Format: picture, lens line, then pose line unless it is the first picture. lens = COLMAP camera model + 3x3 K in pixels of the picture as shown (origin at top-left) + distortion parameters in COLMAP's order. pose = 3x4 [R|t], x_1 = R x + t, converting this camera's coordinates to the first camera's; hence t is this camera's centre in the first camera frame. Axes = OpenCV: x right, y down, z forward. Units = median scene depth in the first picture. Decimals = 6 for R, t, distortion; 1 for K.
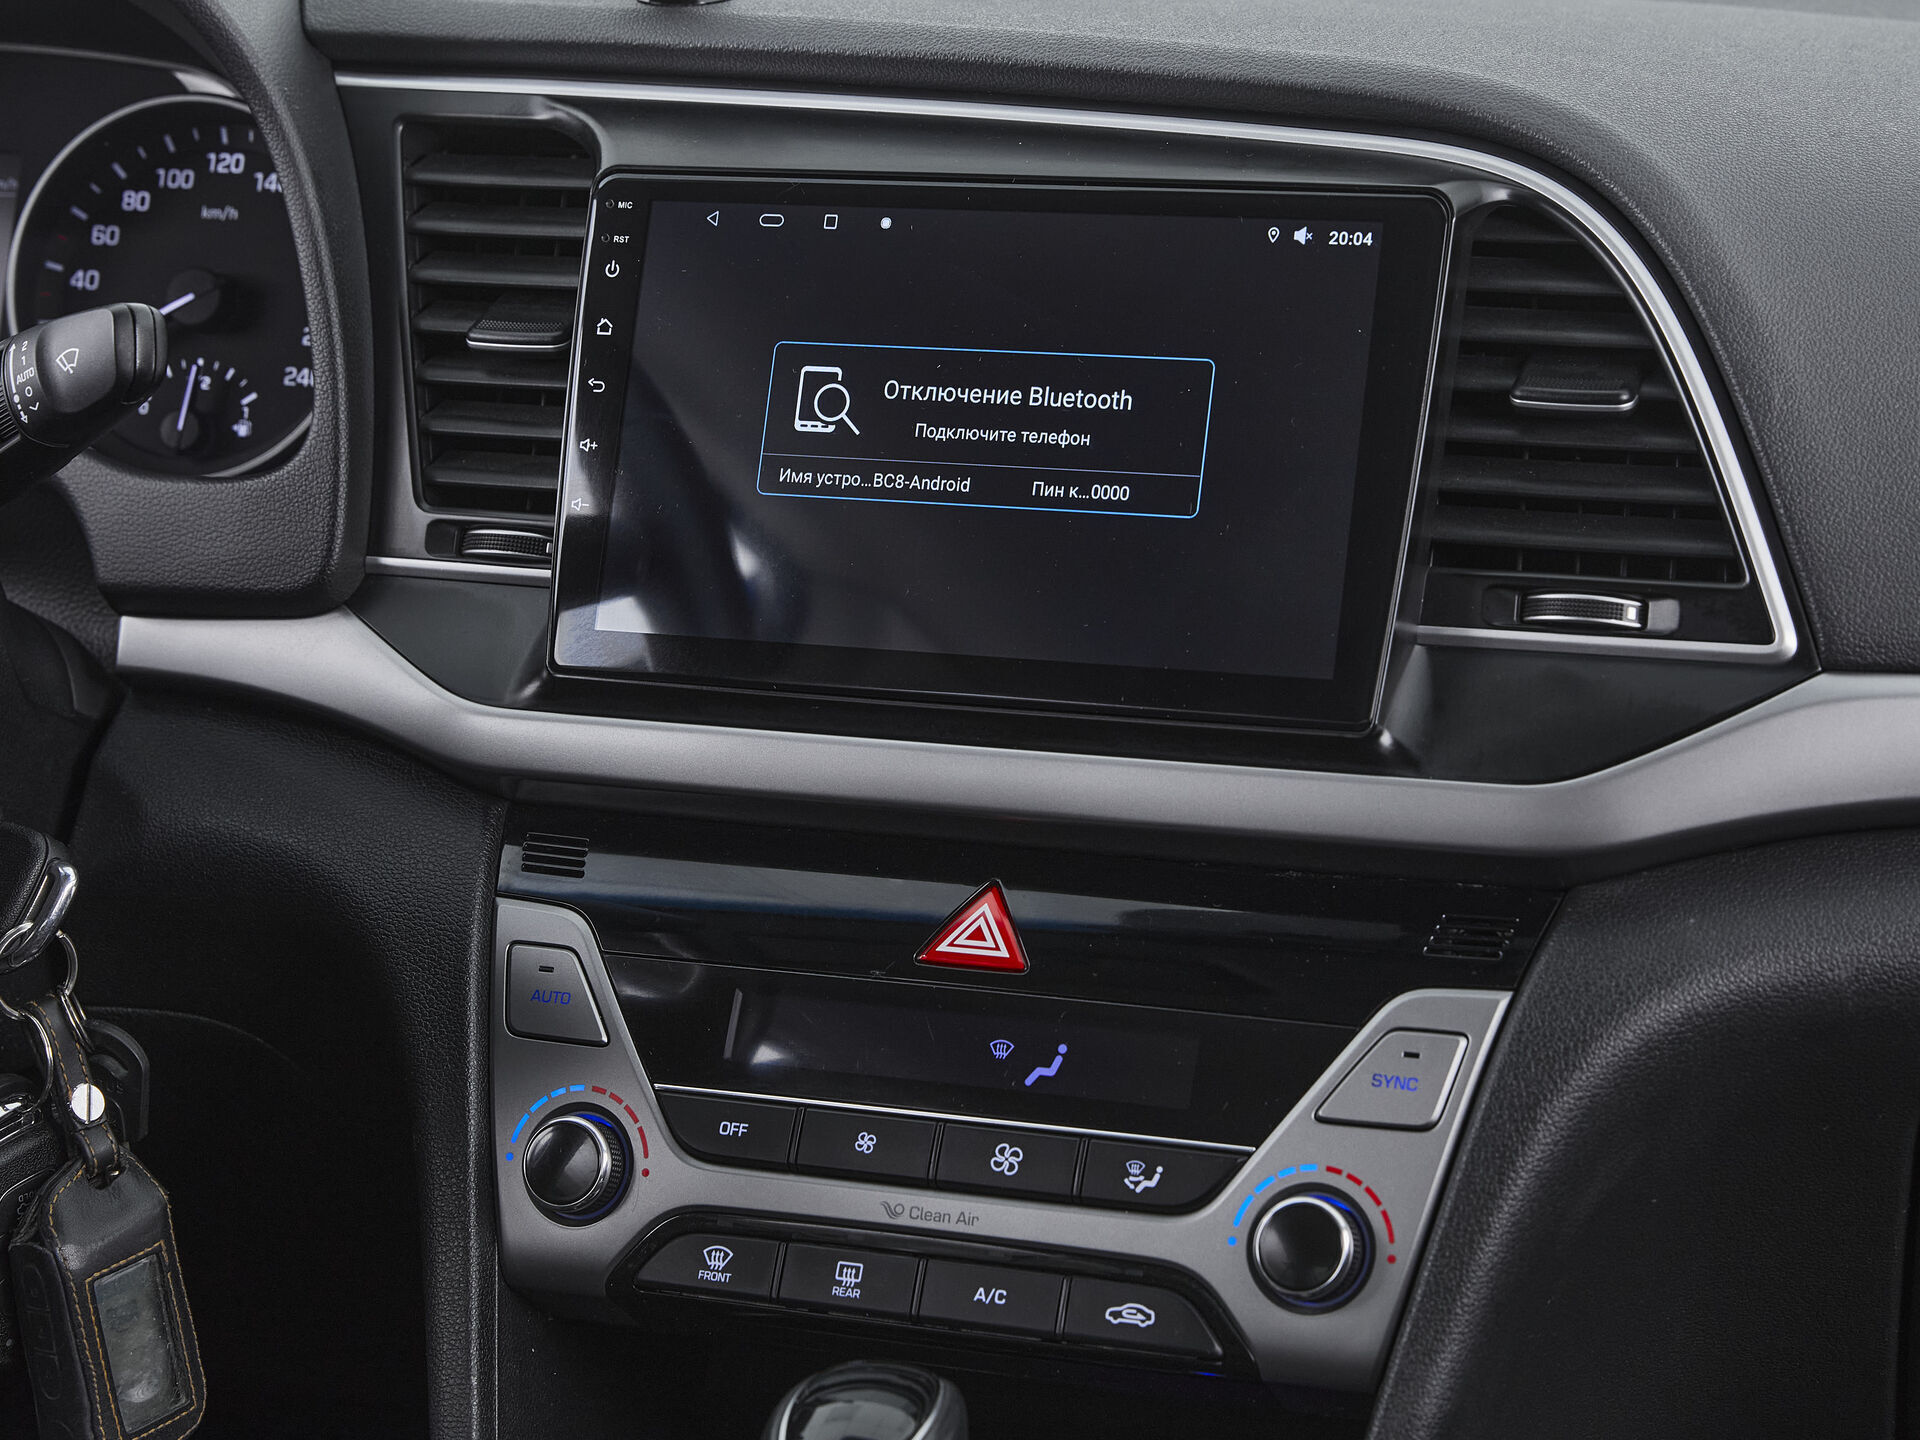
lens RADIAL K [[4697.2, 0, 1000.7], [0, 4697.2, 670.4], [0, 0, 1]] dist [-0.069369, 0.000000]
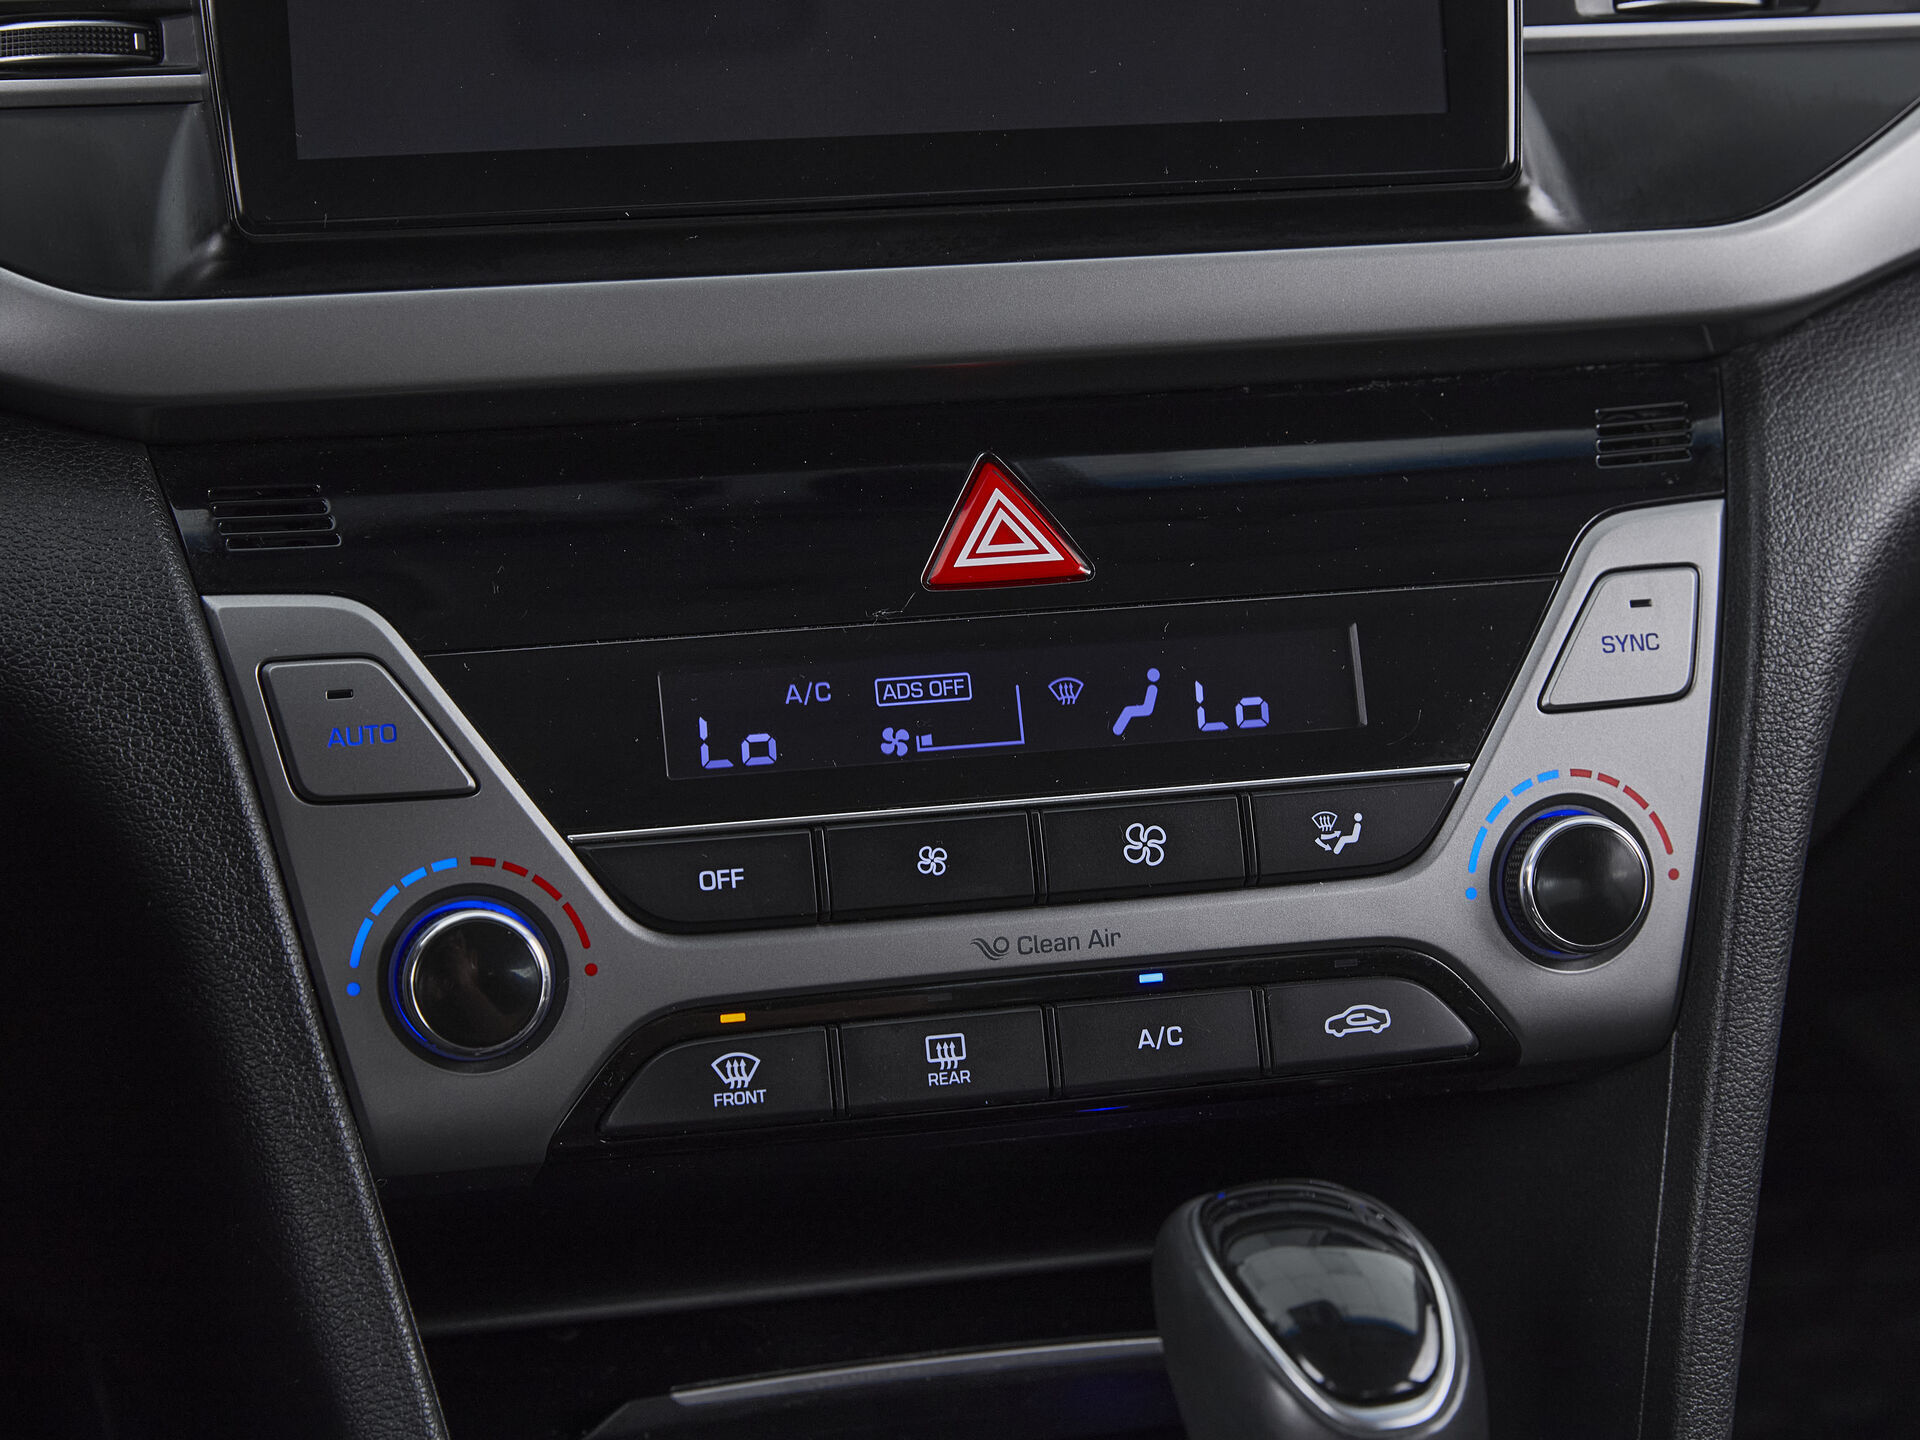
lens RADIAL K [[3692.2, 0, 969.2], [0, 3692.2, 735.1], [0, 0, 1]] dist [-0.043937, 0.000000]
pose [[0.819385, -0.186712, 0.541984, -0.310061], [0.097870, 0.977153, 0.188665, -0.018367], [-0.564827, -0.101545, 0.818938, 0.550622]]
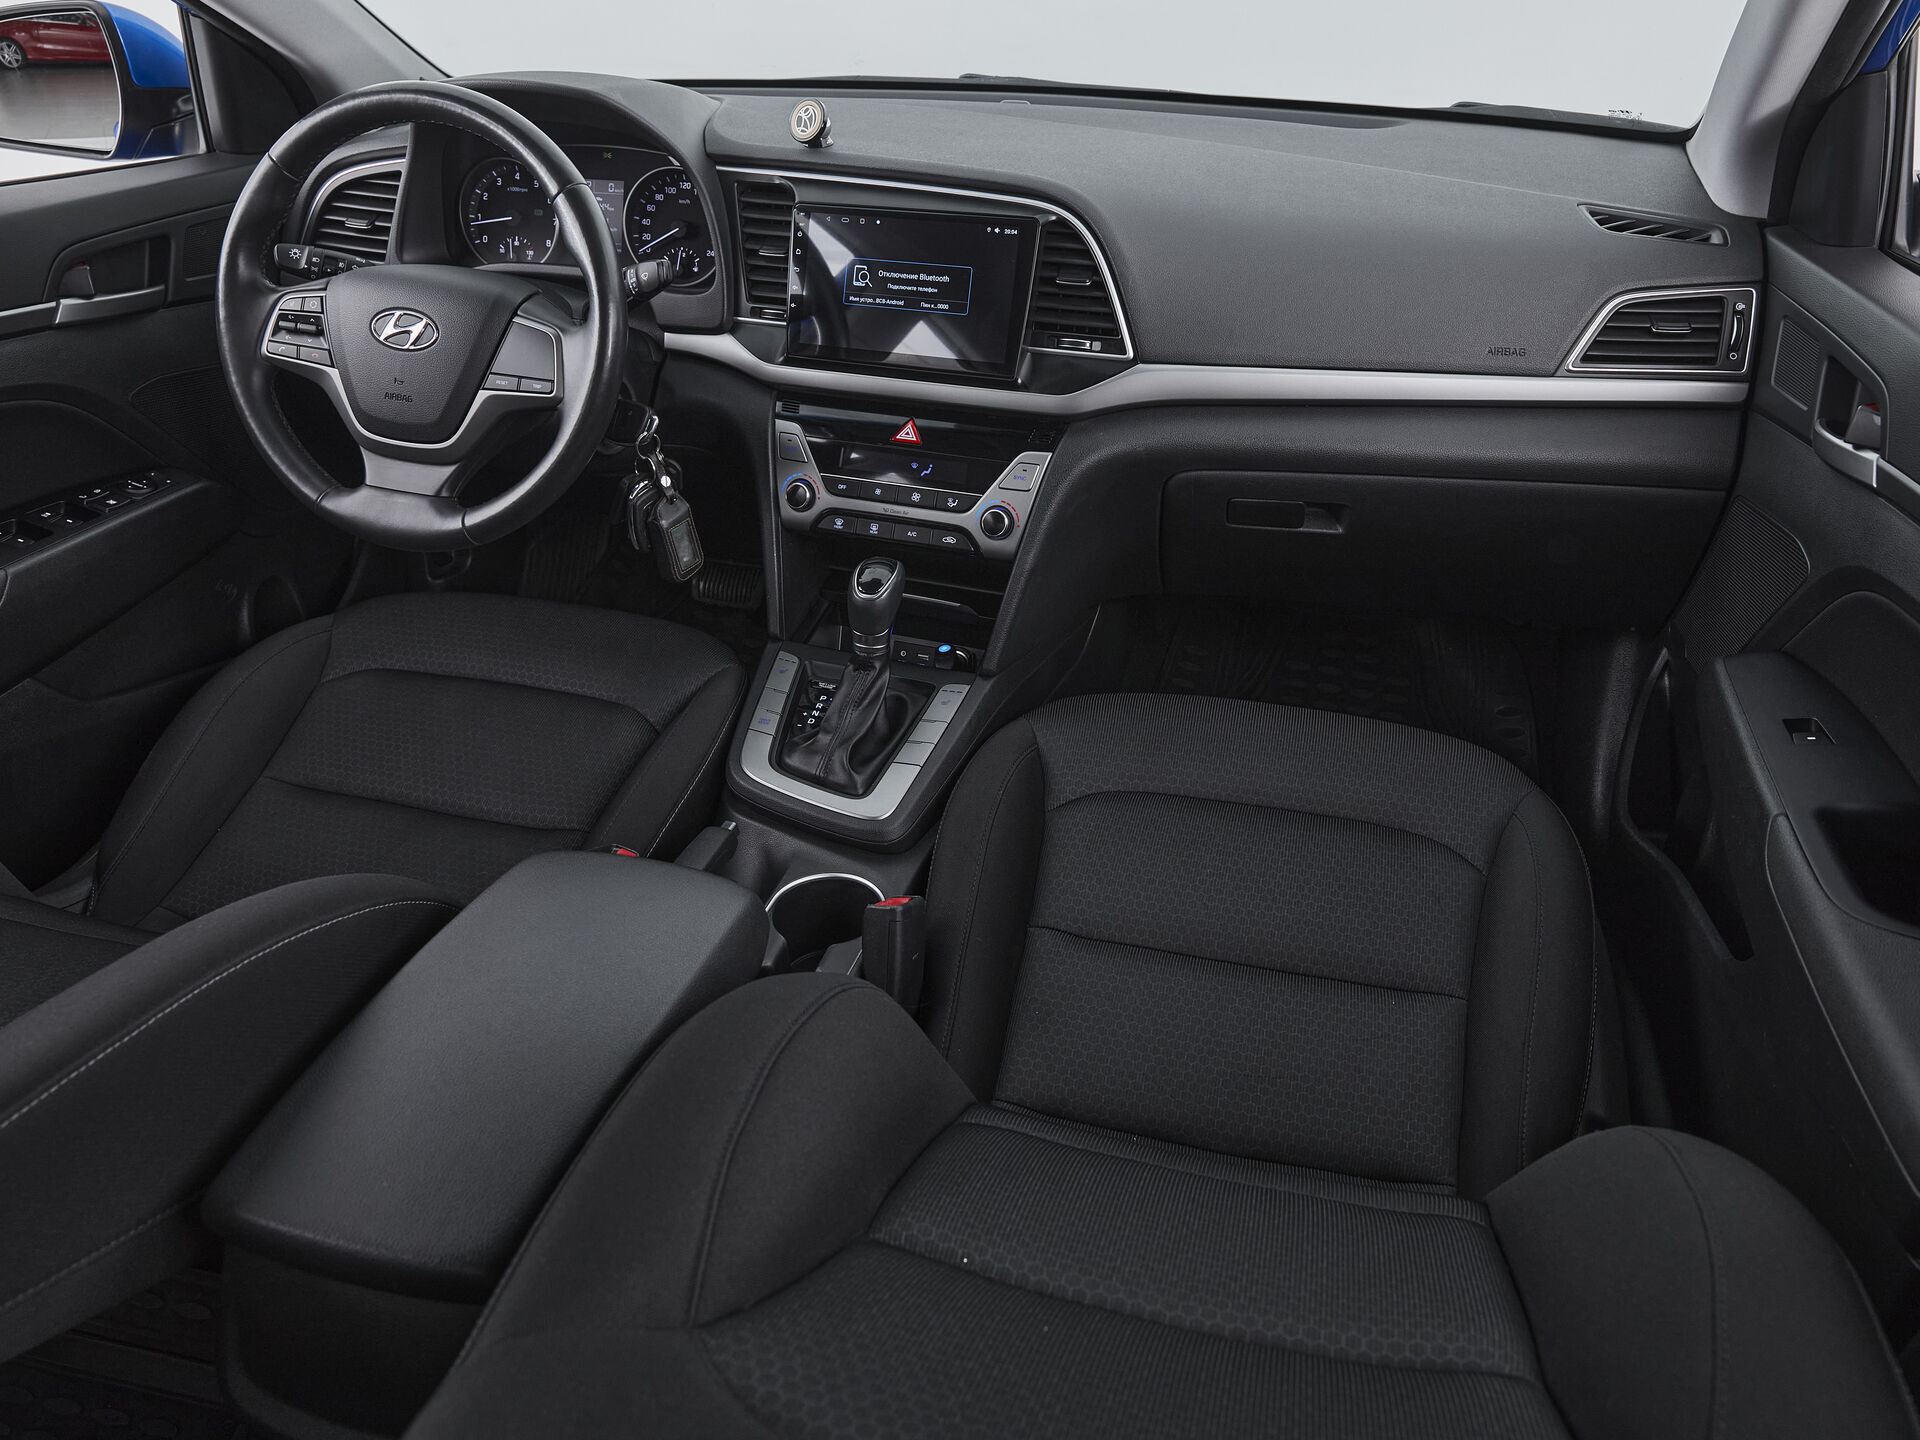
lens RADIAL K [[1438.8, 0, 959.0], [0, 1438.8, 726.7], [0, 0, 1]] dist [-0.011789, 0.006531]
pose [[0.999947, -0.008799, 0.005344, 0.026947], [0.006464, 0.940698, 0.339184, -0.107372], [-0.008012, -0.339131, 0.940705, -0.125626]]
